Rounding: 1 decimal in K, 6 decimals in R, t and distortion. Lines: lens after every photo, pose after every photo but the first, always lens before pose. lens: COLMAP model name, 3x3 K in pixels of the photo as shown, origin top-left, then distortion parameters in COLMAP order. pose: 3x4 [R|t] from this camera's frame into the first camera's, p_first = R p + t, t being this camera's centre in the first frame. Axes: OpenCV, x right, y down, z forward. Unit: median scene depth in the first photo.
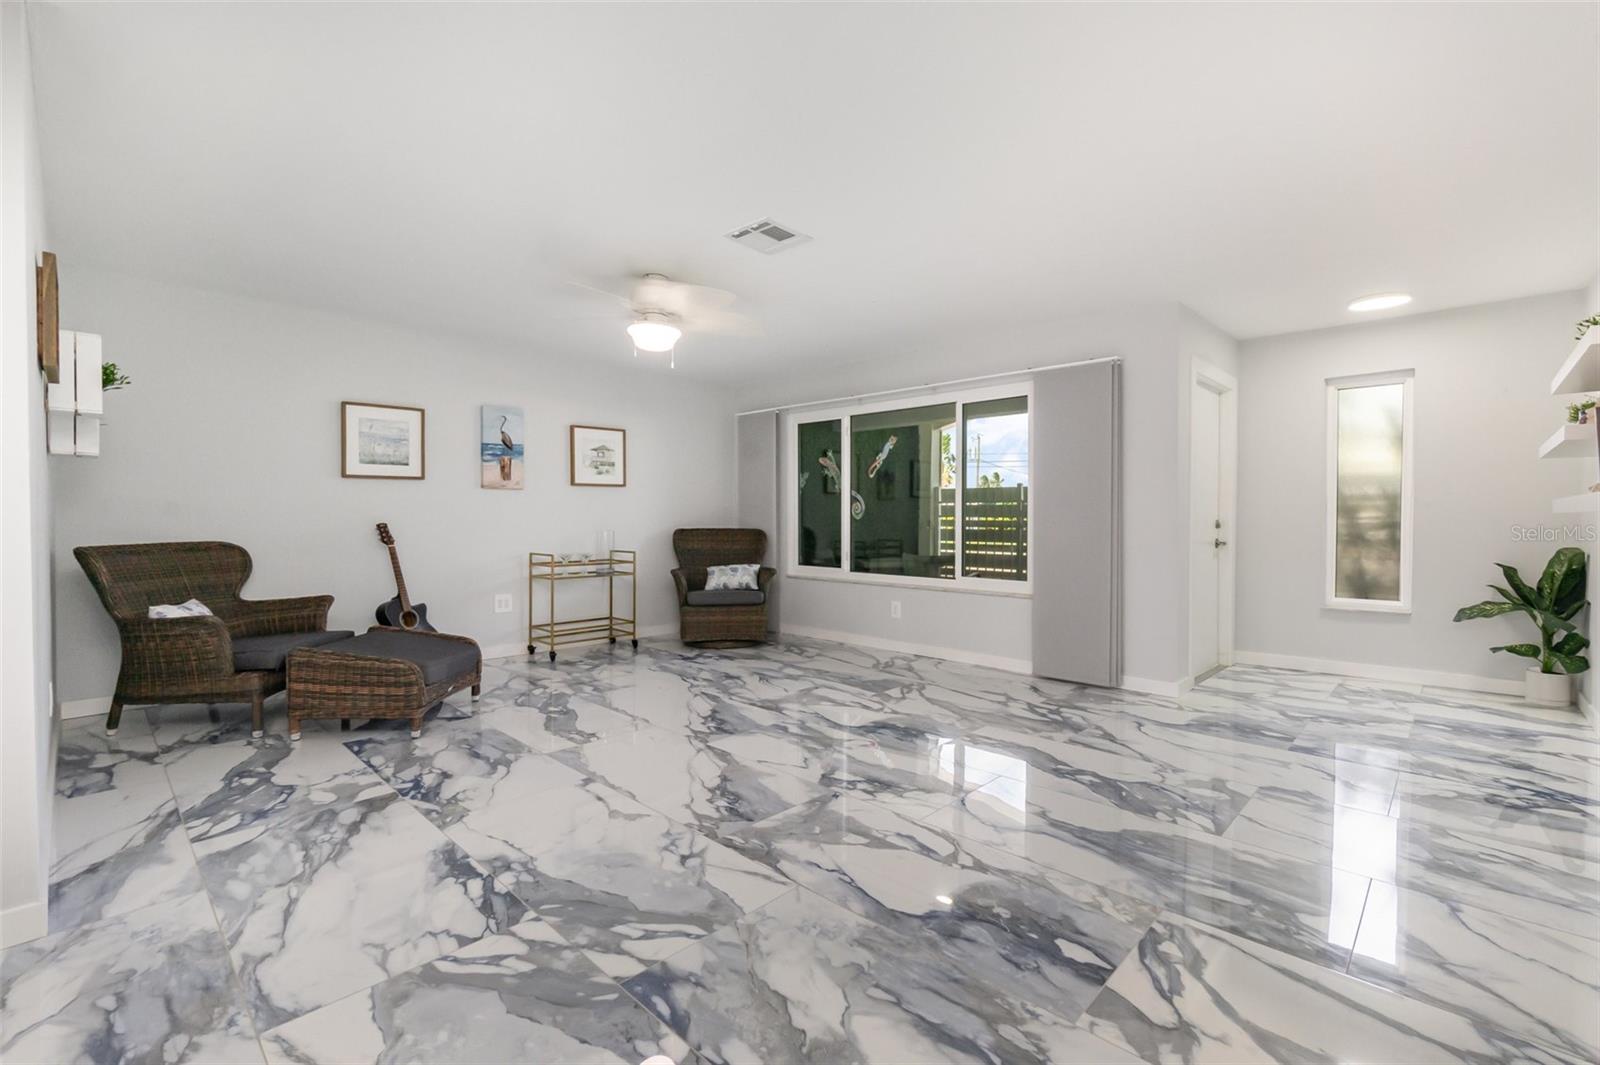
lens RADIAL K [[700.1, 0, 800.0], [0, 700.1, 532.5], [0, 0, 1]] dist [-0.010994, -0.000561]
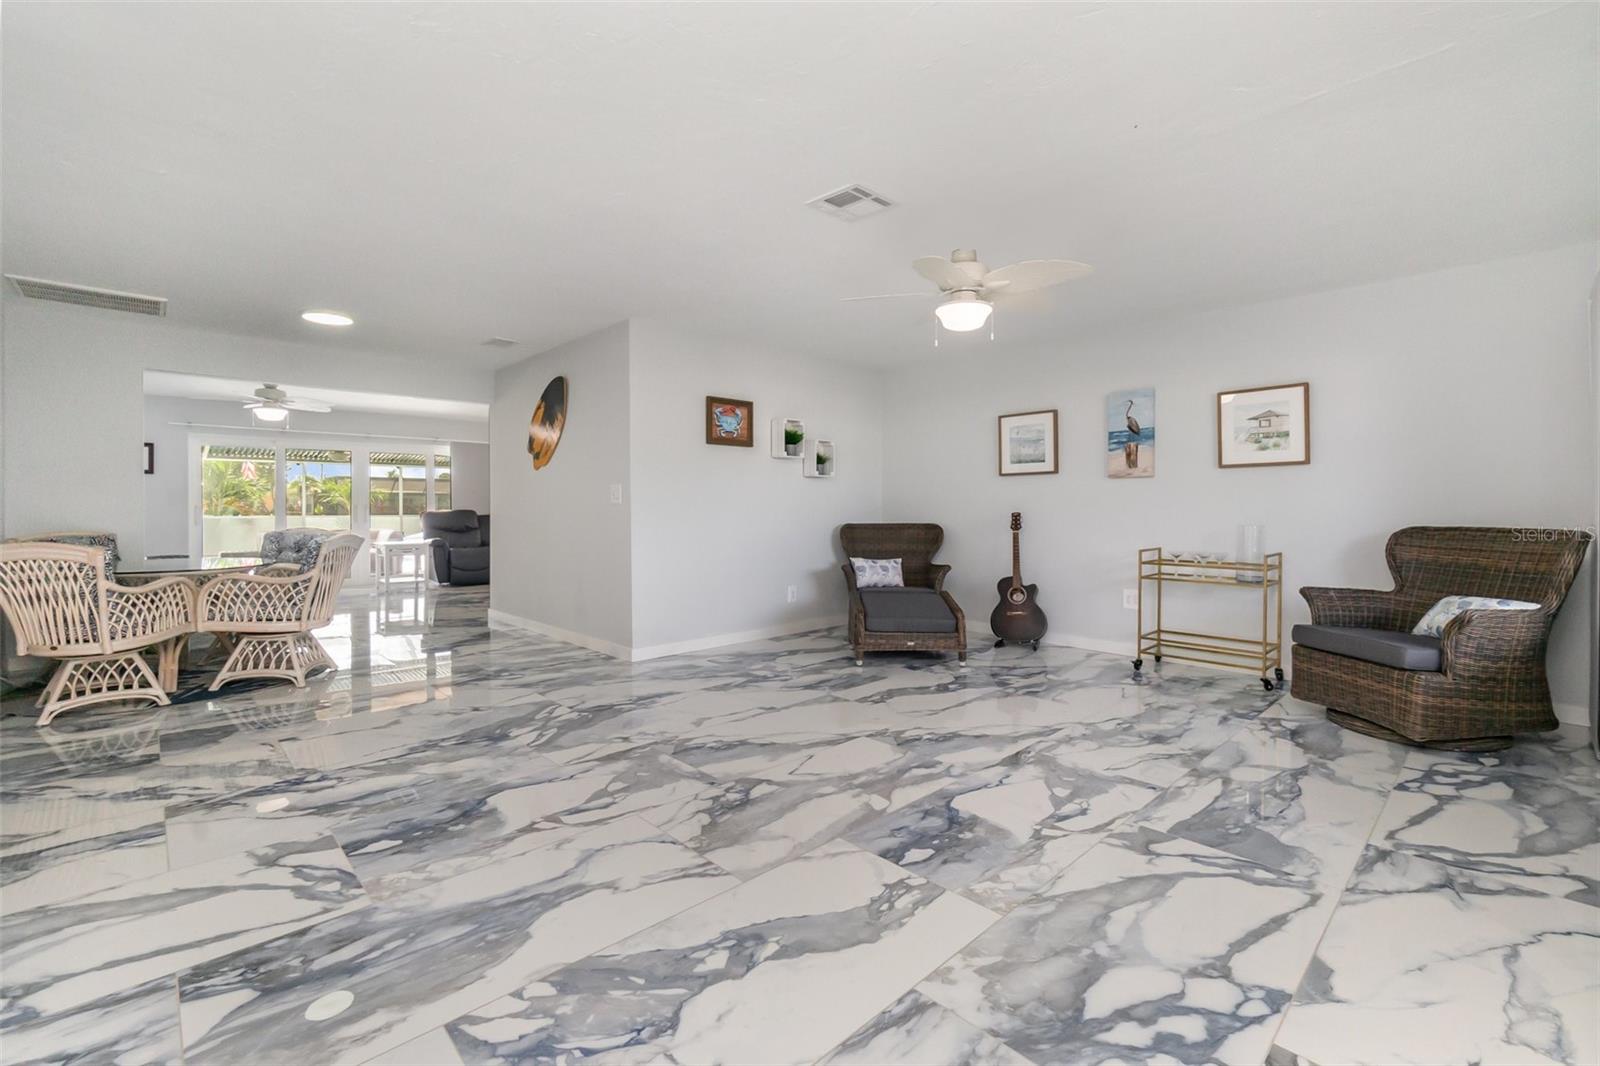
lens RADIAL K [[695.5, 0, 800.0], [0, 695.5, 533.0], [0, 0, 1]] dist [-0.000666, 0.000192]
pose [[-0.050948, 0.036892, -0.998020, 0.783504], [-0.019993, 0.999080, 0.037951, -0.021101], [0.998501, 0.021887, -0.050164, 0.881138]]
